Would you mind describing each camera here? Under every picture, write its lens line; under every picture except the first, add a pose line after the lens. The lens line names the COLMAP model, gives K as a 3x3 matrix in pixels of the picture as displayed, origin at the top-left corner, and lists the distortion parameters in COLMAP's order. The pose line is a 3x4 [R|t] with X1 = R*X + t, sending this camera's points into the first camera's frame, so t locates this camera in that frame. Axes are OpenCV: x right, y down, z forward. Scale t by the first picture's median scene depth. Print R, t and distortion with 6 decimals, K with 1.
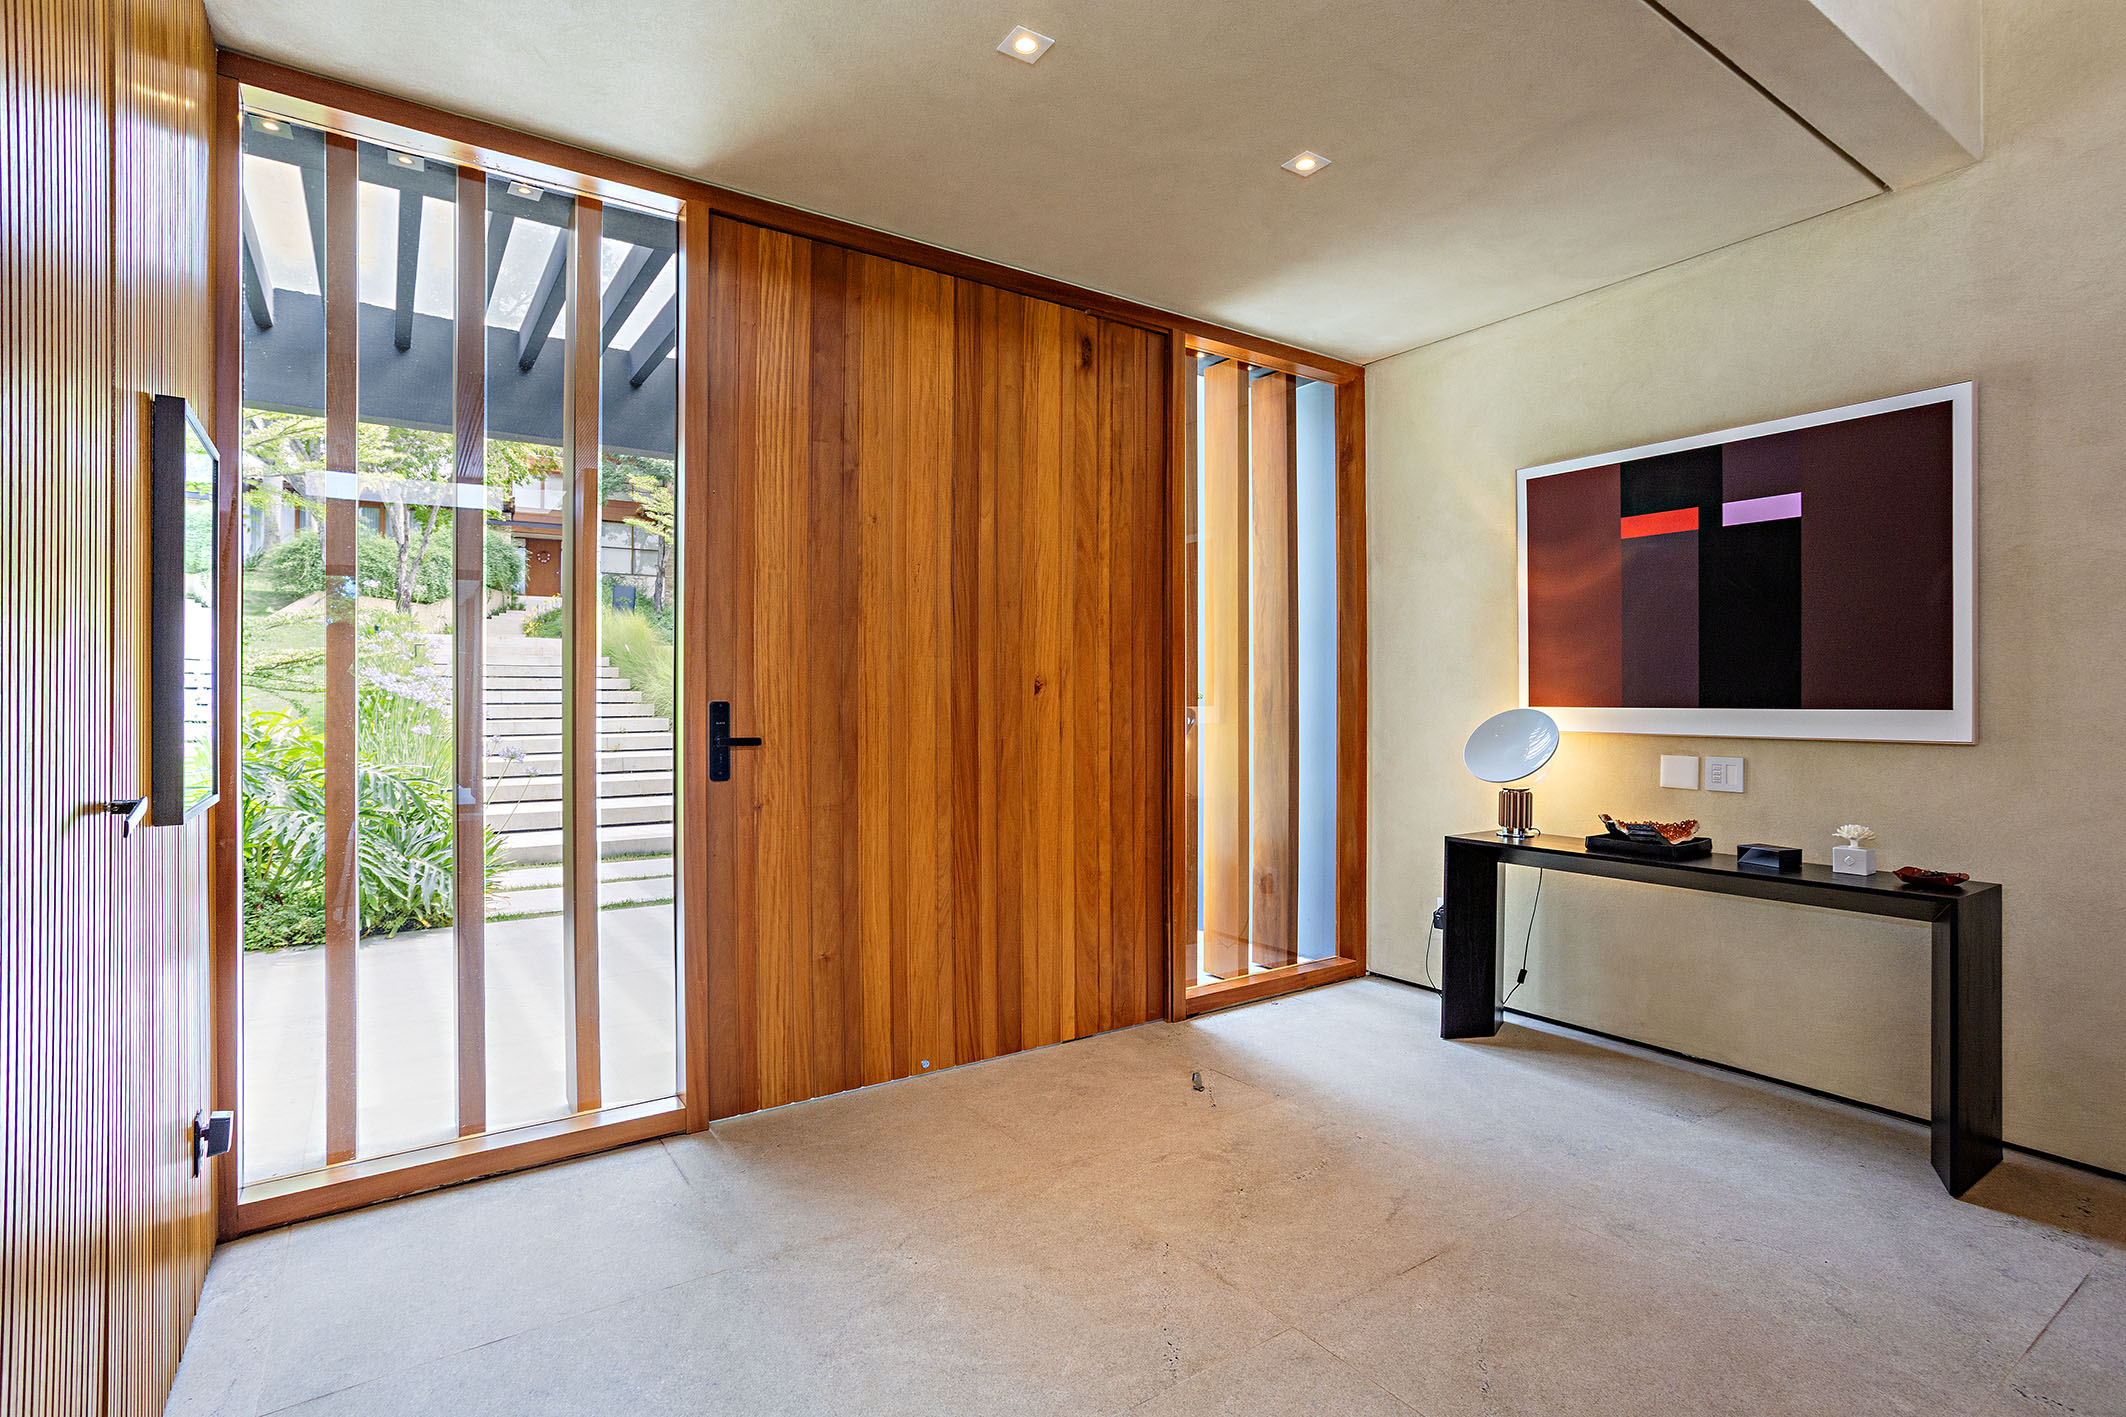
lens RADIAL K [[1025.7, 0, 1069.2], [0, 1025.7, 702.1], [0, 0, 1]] dist [-0.052873, 0.030699]
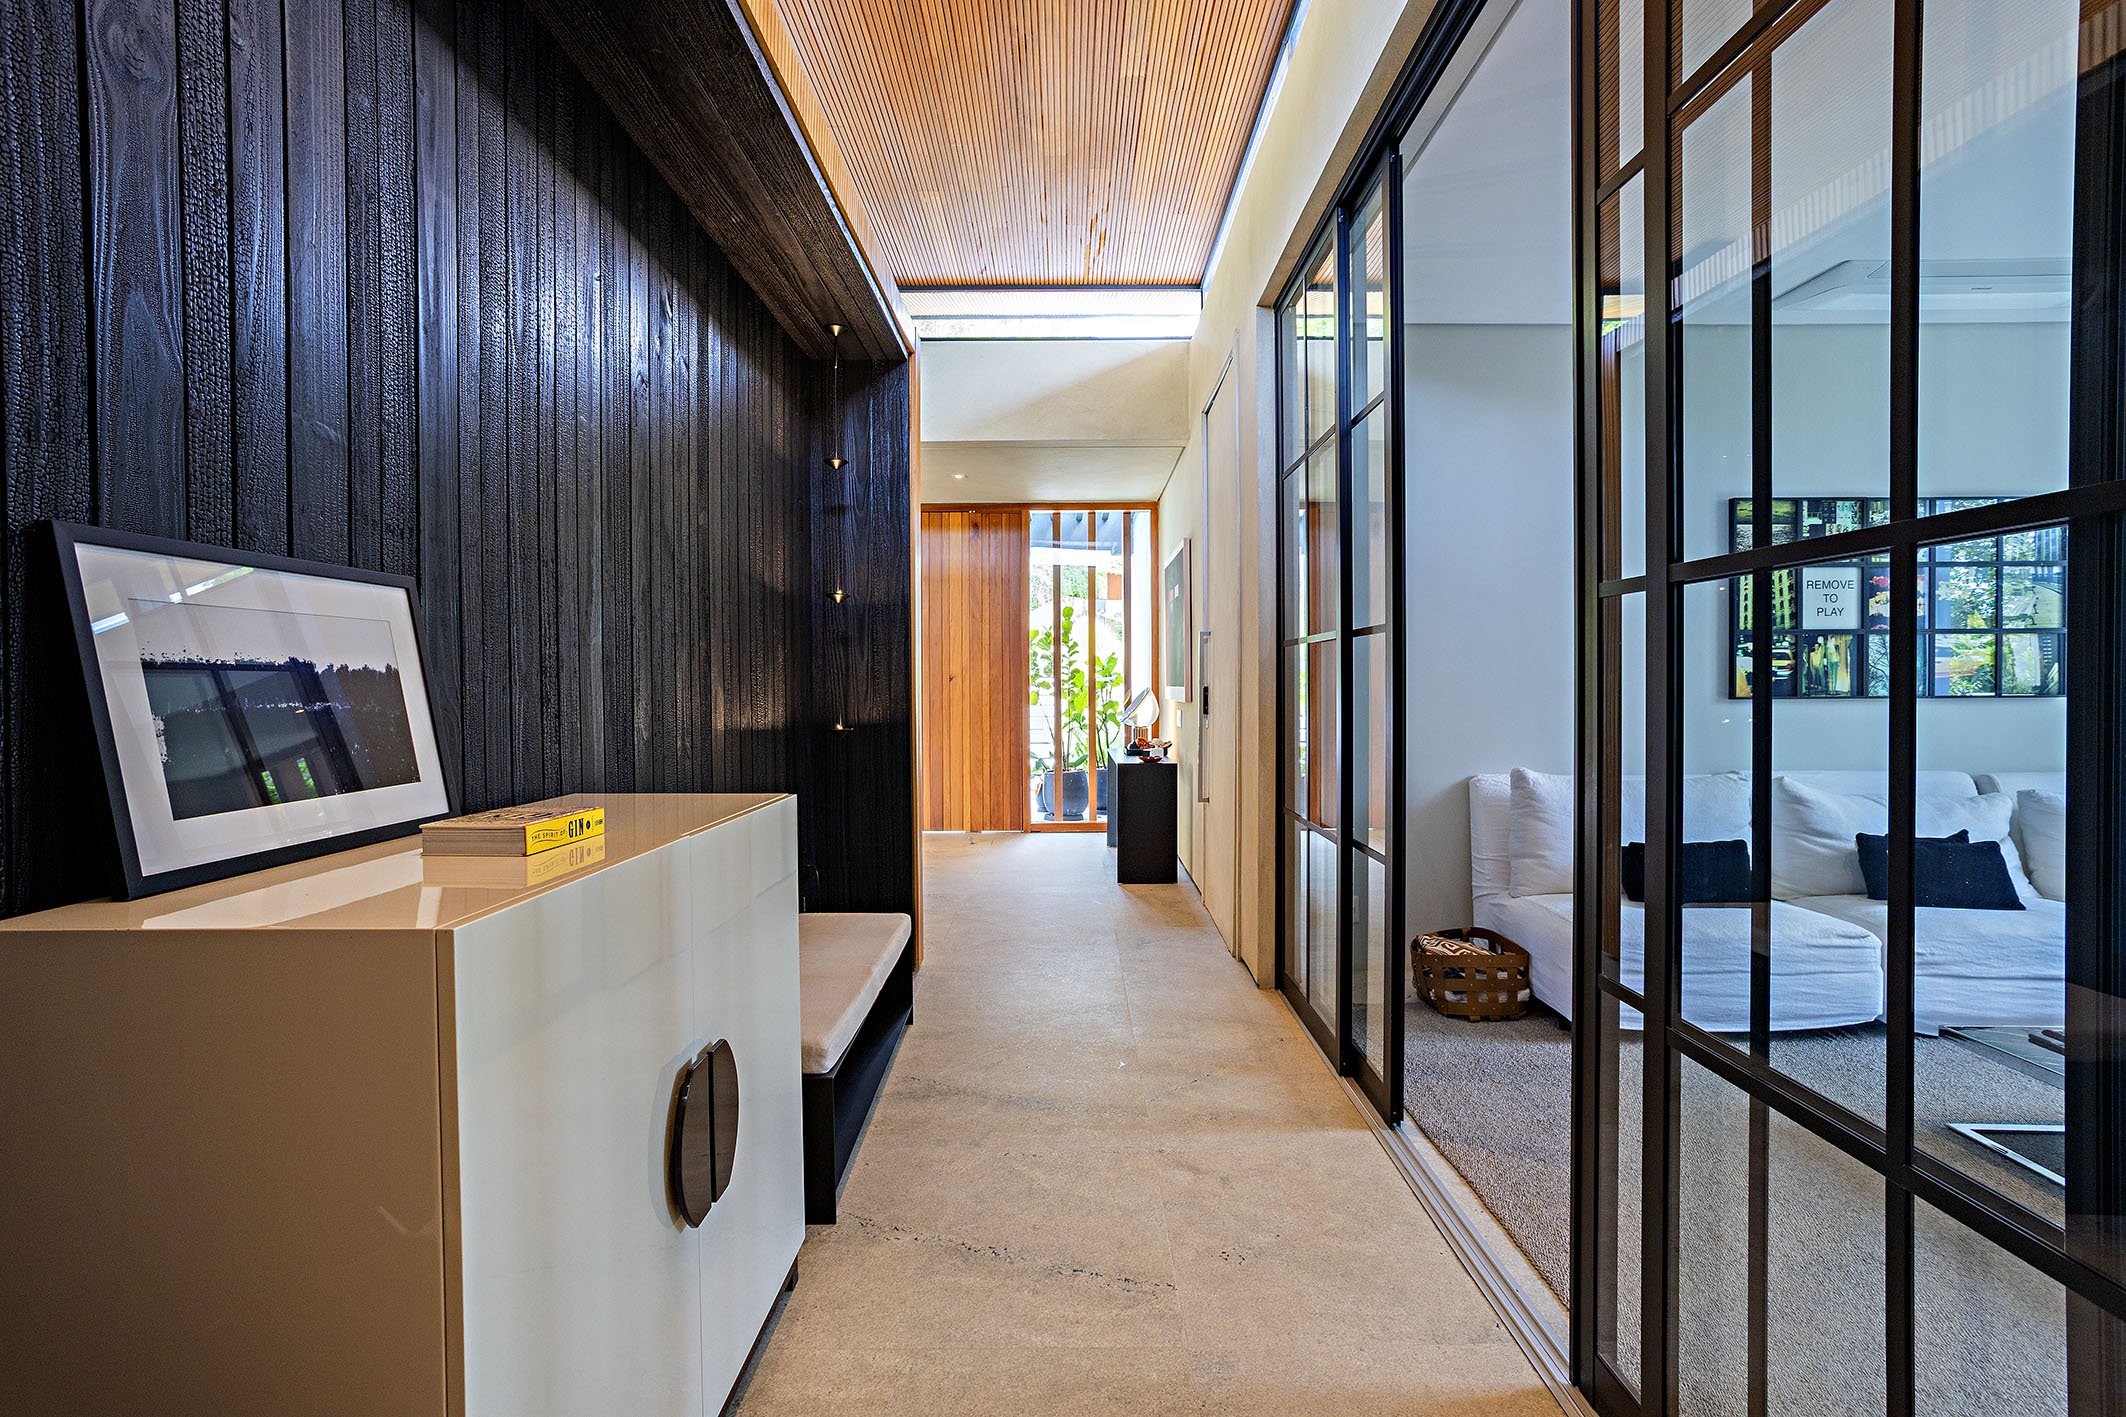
lens RADIAL K [[1025.7, 0, 1069.2], [0, 1025.7, 702.1], [0, 0, 1]] dist [-0.052873, 0.030699]
pose [[0.826195, 0.007883, -0.563330, 1.548938], [0.002846, 0.999831, 0.018164, -0.001938], [0.563378, -0.016610, 0.826032, -0.804325]]
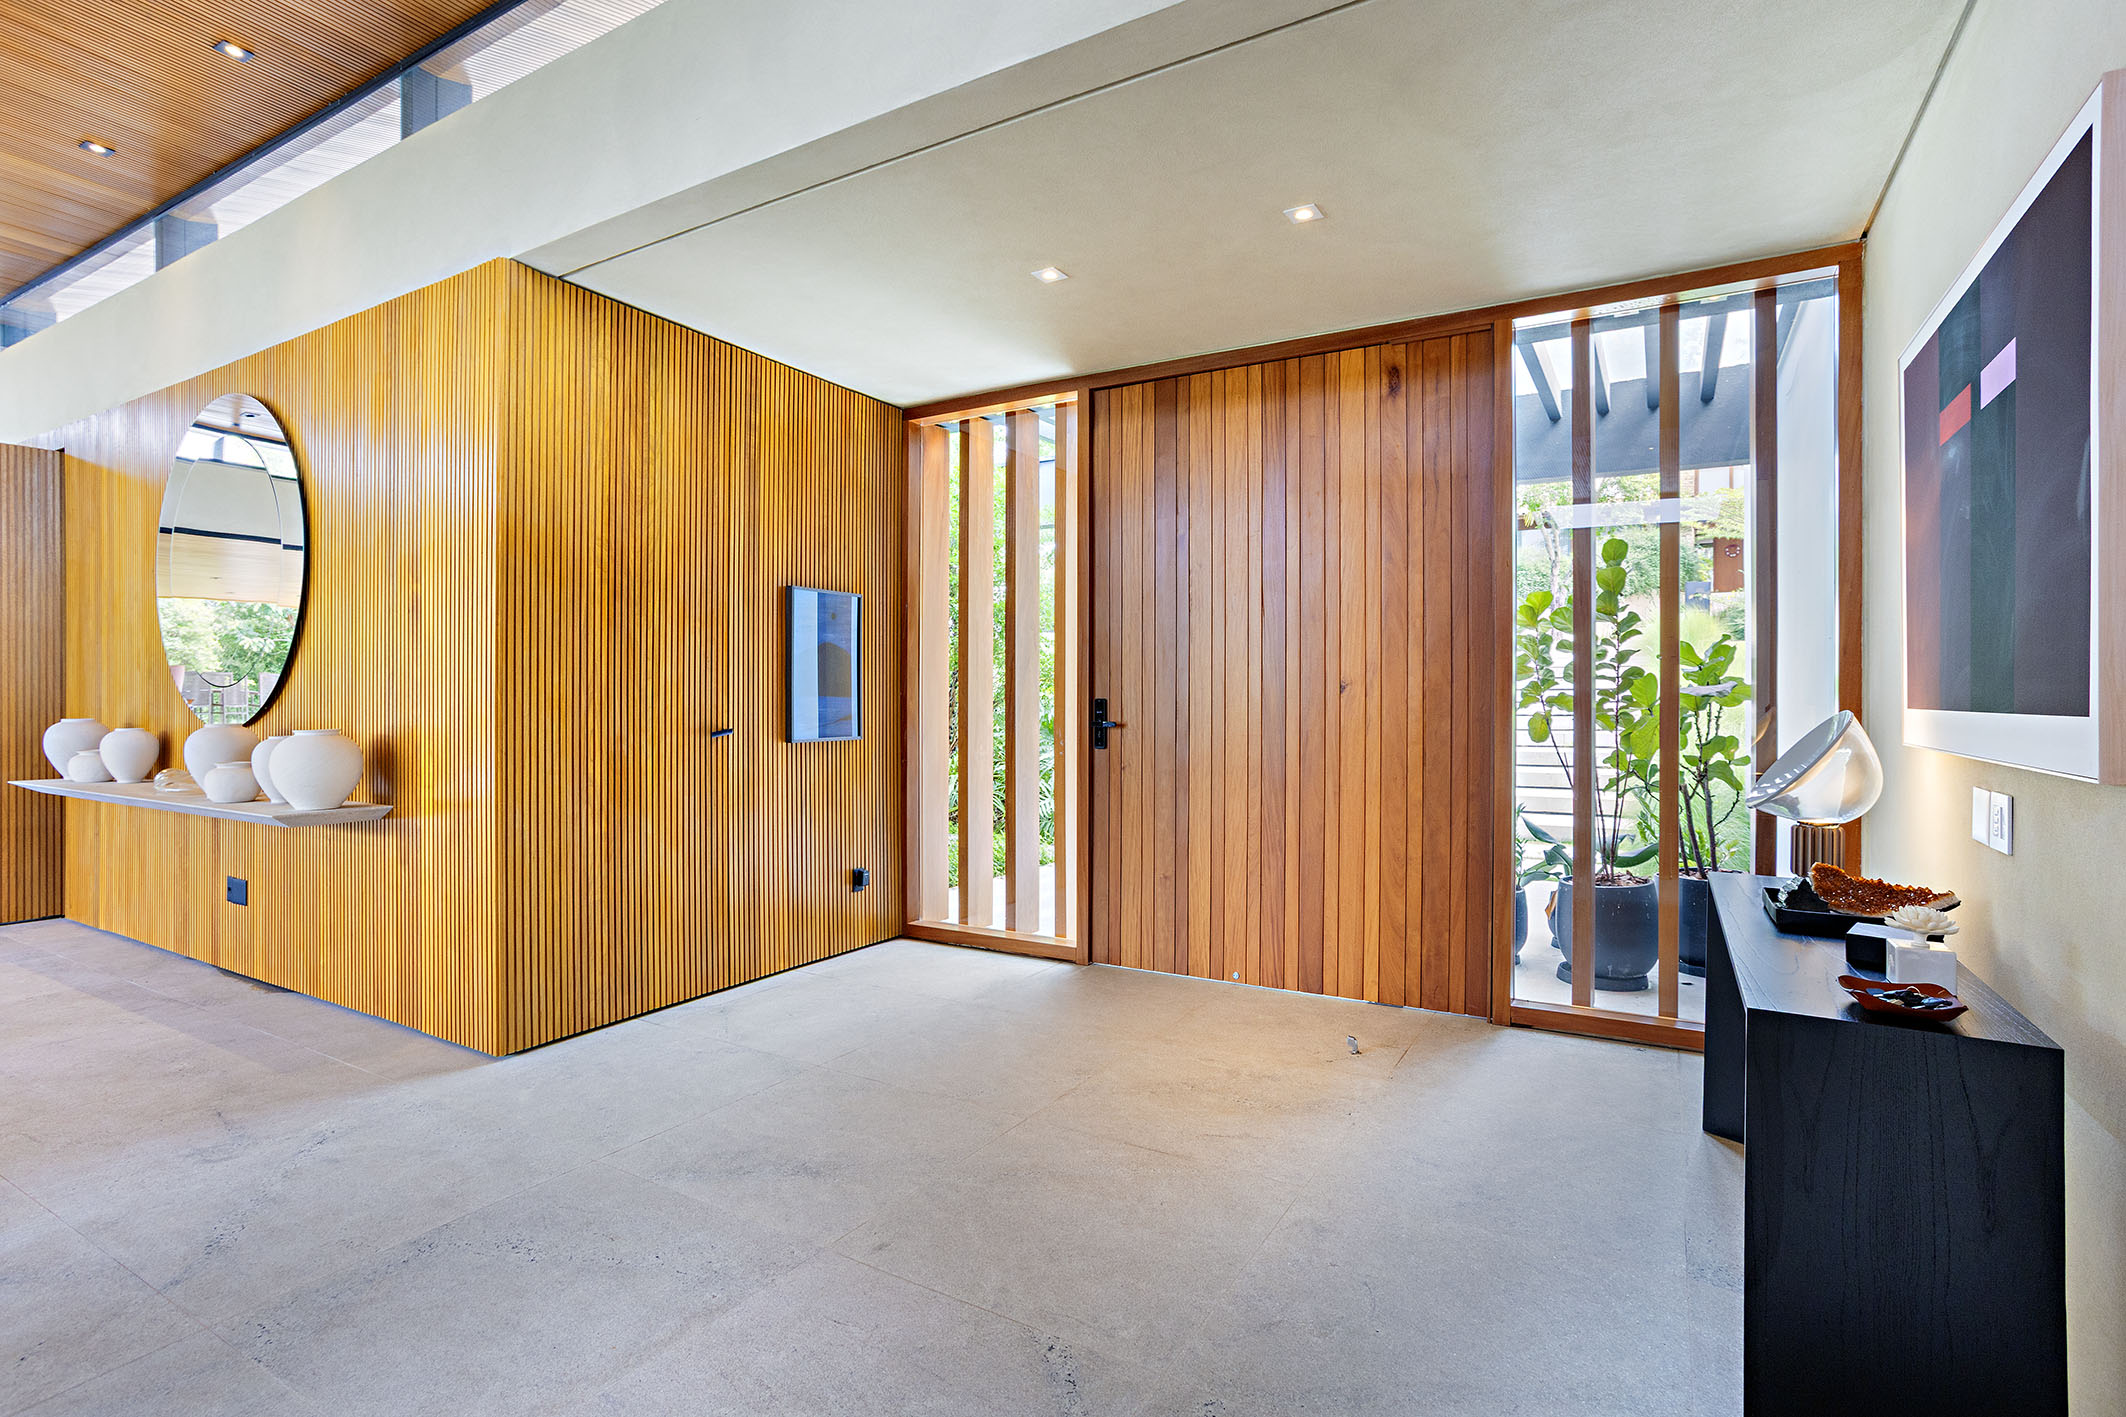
lens RADIAL K [[1025.7, 0, 1069.2], [0, 1025.7, 702.1], [0, 0, 1]] dist [-0.052873, 0.030699]
pose [[0.426076, 0.003371, -0.904681, 0.902032], [-0.002059, 0.999994, 0.002756, 0.000233], [0.904685, 0.000689, 0.426080, 0.233620]]
